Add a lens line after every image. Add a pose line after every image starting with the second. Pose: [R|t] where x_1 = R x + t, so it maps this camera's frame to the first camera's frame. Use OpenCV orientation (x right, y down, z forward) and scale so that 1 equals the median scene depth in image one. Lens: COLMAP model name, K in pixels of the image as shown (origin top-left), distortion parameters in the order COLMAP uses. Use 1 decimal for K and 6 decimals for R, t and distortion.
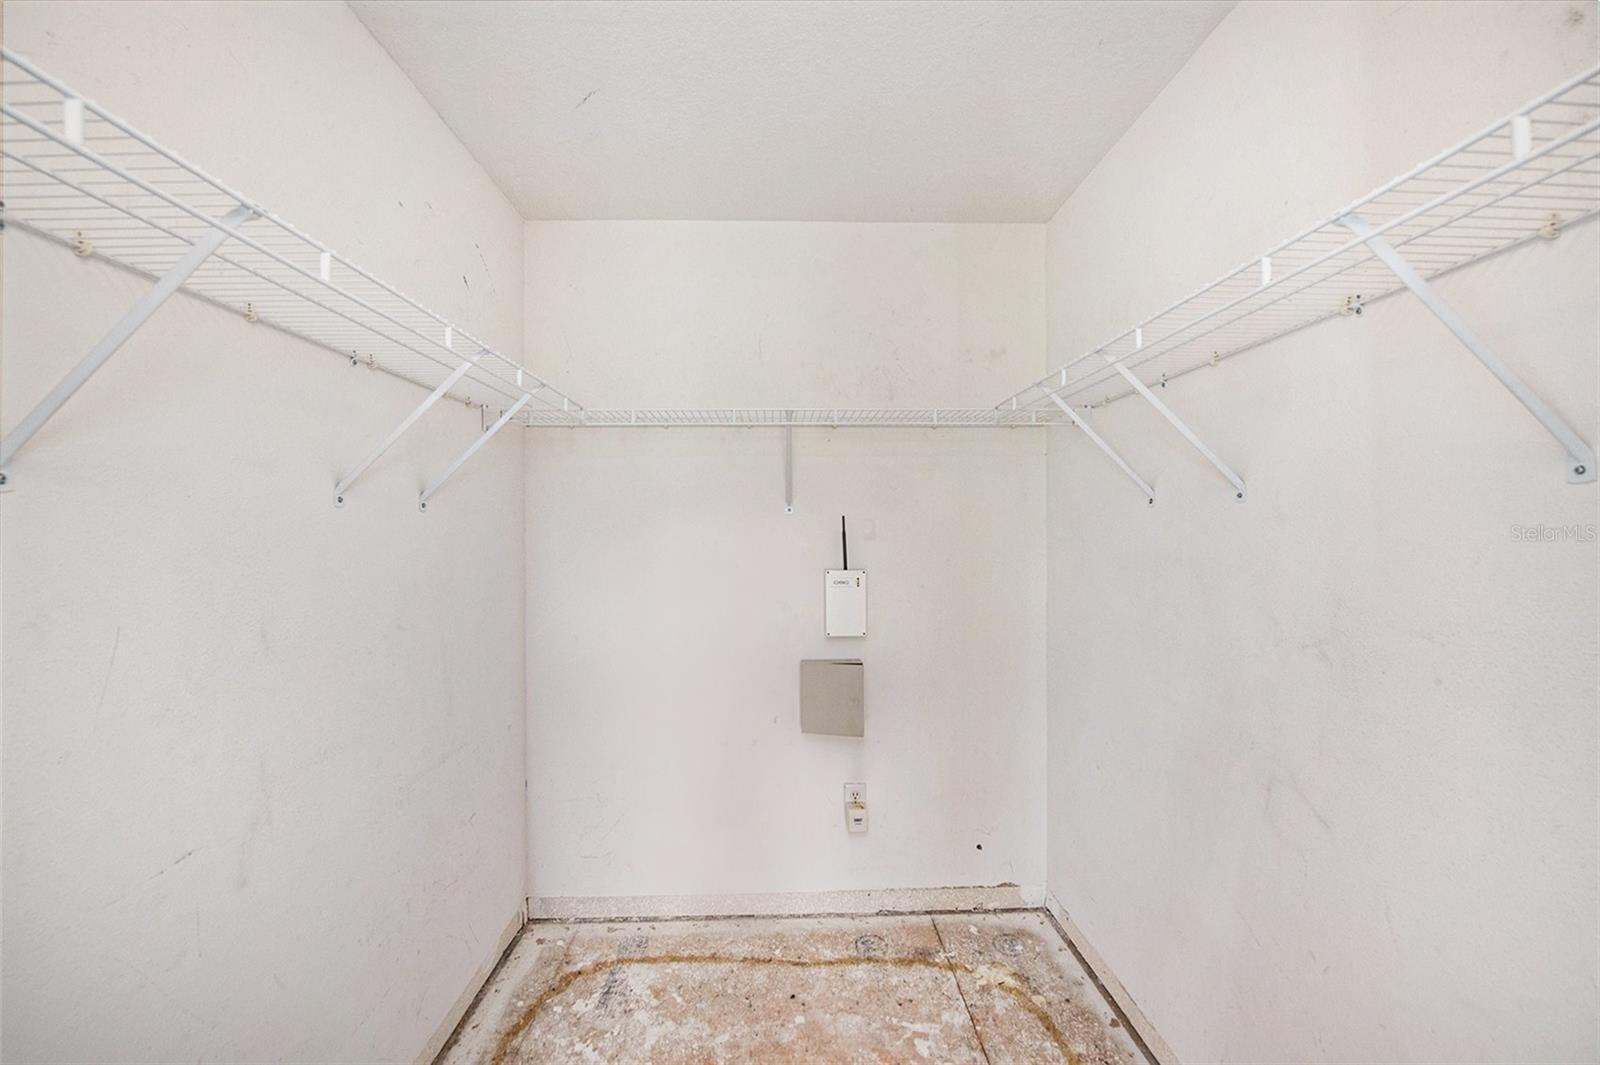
lens RADIAL K [[653.3, 0, 794.1], [0, 653.3, 529.8], [0, 0, 1]] dist [0.000527, -0.000331]
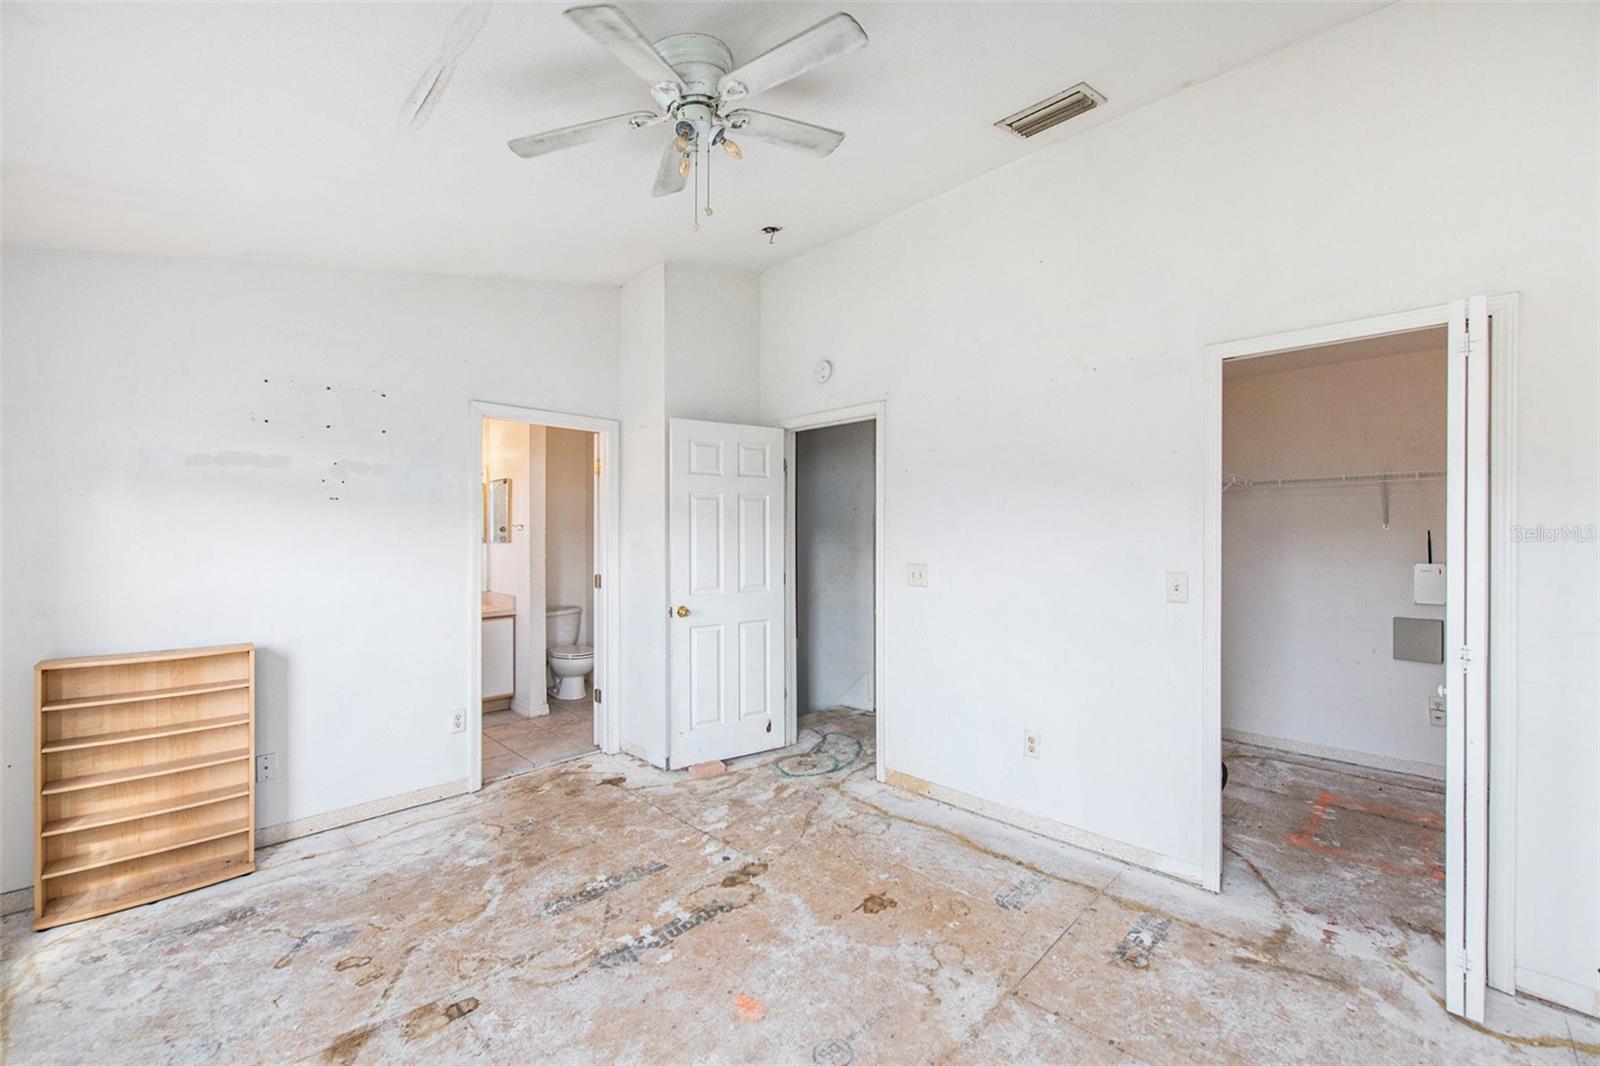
lens RADIAL K [[668.5, 0, 800.0], [0, 668.5, 533.0], [0, 0, 1]] dist [0.000563, 0.000109]
pose [[0.705583, 0.001588, -0.708625, 0.166217], [0.000731, 0.999995, 0.002969, -0.028462], [0.708627, -0.002613, 0.705579, -1.412535]]
